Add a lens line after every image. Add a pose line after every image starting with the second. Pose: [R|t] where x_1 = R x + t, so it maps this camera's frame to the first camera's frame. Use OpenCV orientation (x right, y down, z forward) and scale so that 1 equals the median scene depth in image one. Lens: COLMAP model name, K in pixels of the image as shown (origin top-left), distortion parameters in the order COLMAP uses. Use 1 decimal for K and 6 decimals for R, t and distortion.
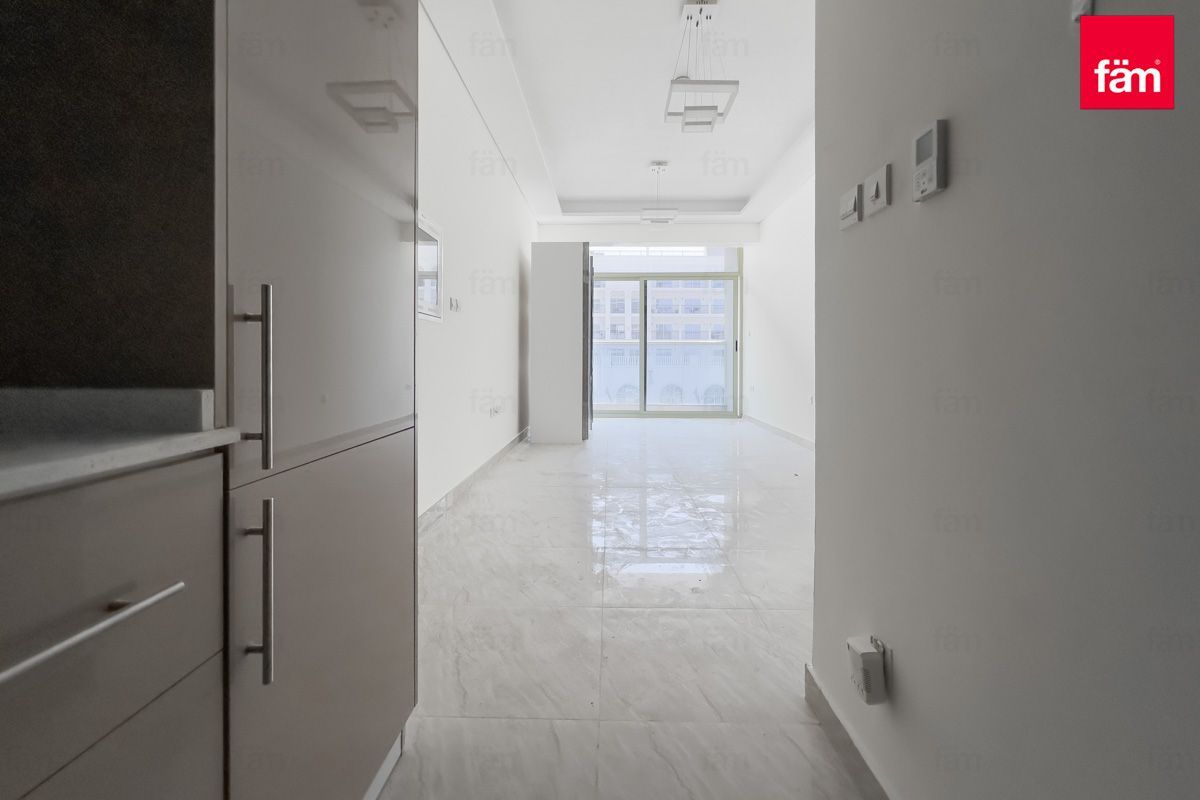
lens RADIAL K [[487.4, 0, 595.3], [0, 487.4, 356.8], [0, 0, 1]] dist [0.001501, 0.000128]
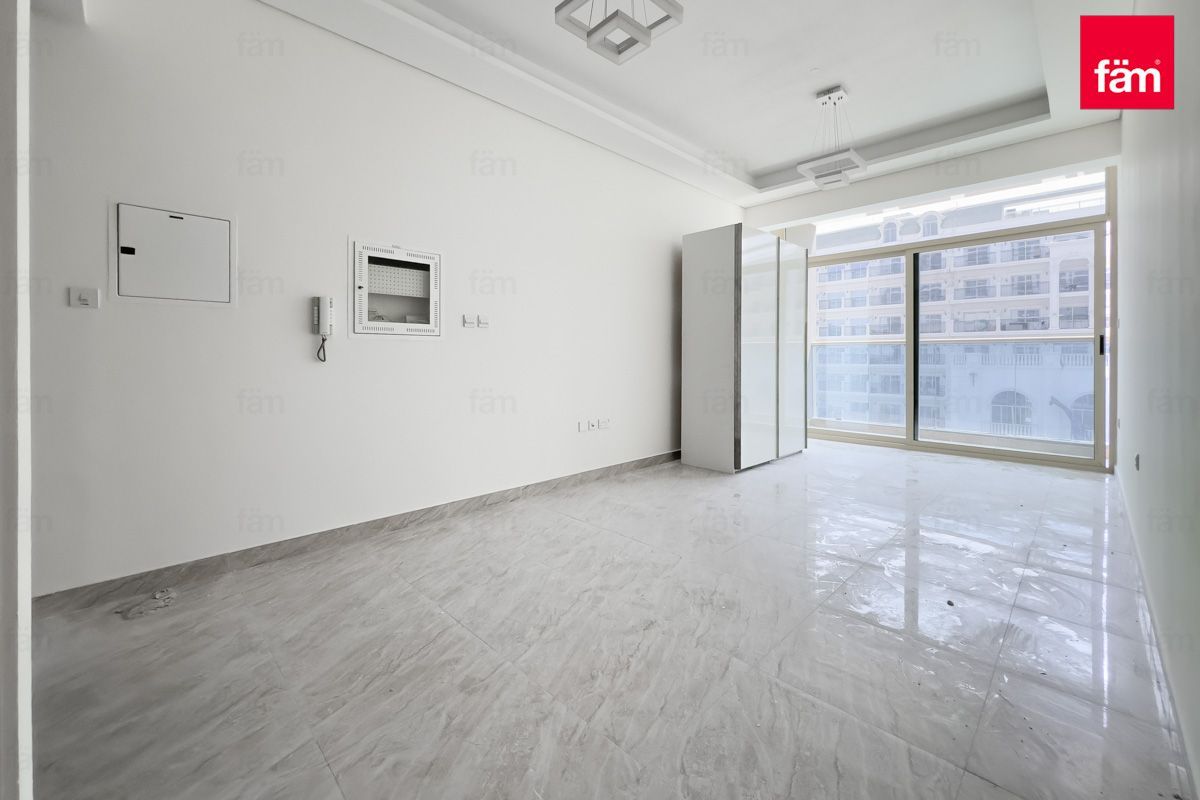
lens RADIAL K [[487.4, 0, 595.3], [0, 487.4, 356.8], [0, 0, 1]] dist [0.001501, 0.000128]
pose [[0.722077, -0.004786, -0.691796, 0.328387], [0.006933, 0.999976, 0.000318, -0.016557], [0.691778, -0.005026, 0.722093, 0.230887]]
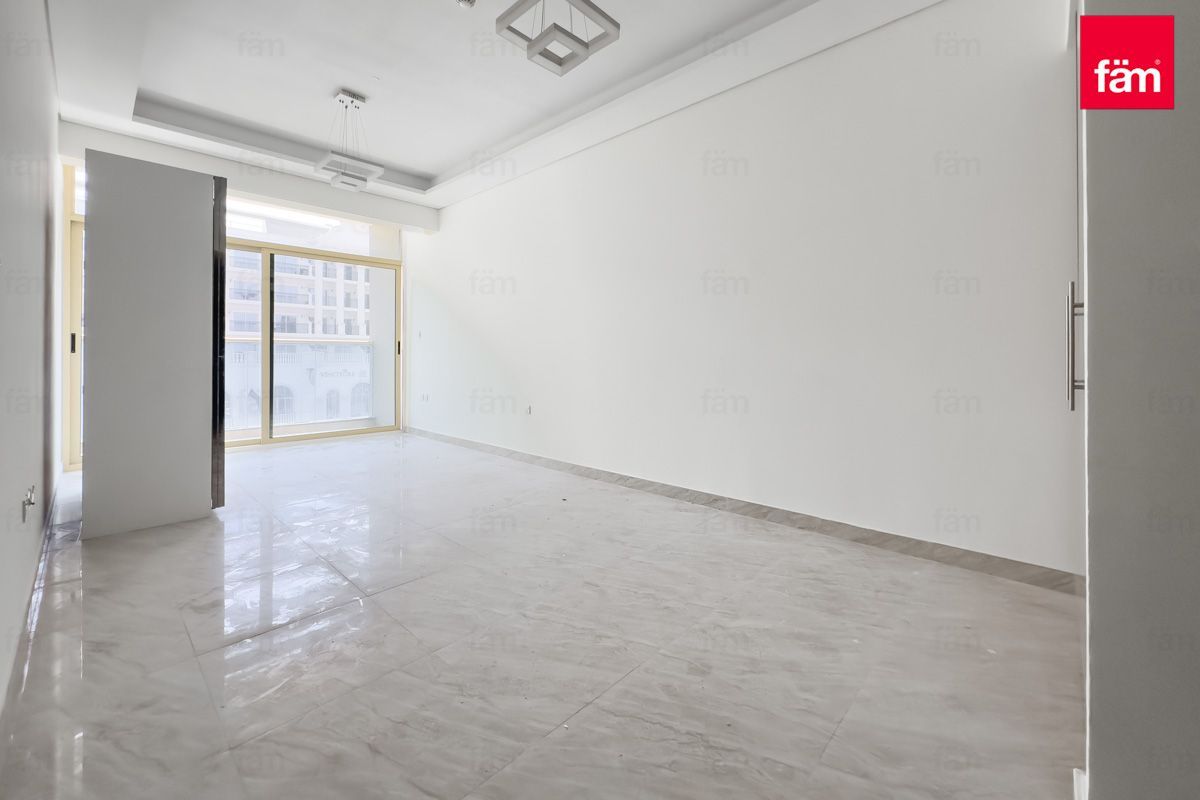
lens RADIAL K [[479.6, 0, 598.6], [0, 479.6, 351.4], [0, 0, 1]] dist [-0.002402, -0.000176]
pose [[0.660337, 0.002534, 0.750965, -0.138122], [-0.000949, 0.999996, -0.002540, -0.018394], [-0.750969, 0.000965, 0.660337, 0.237270]]
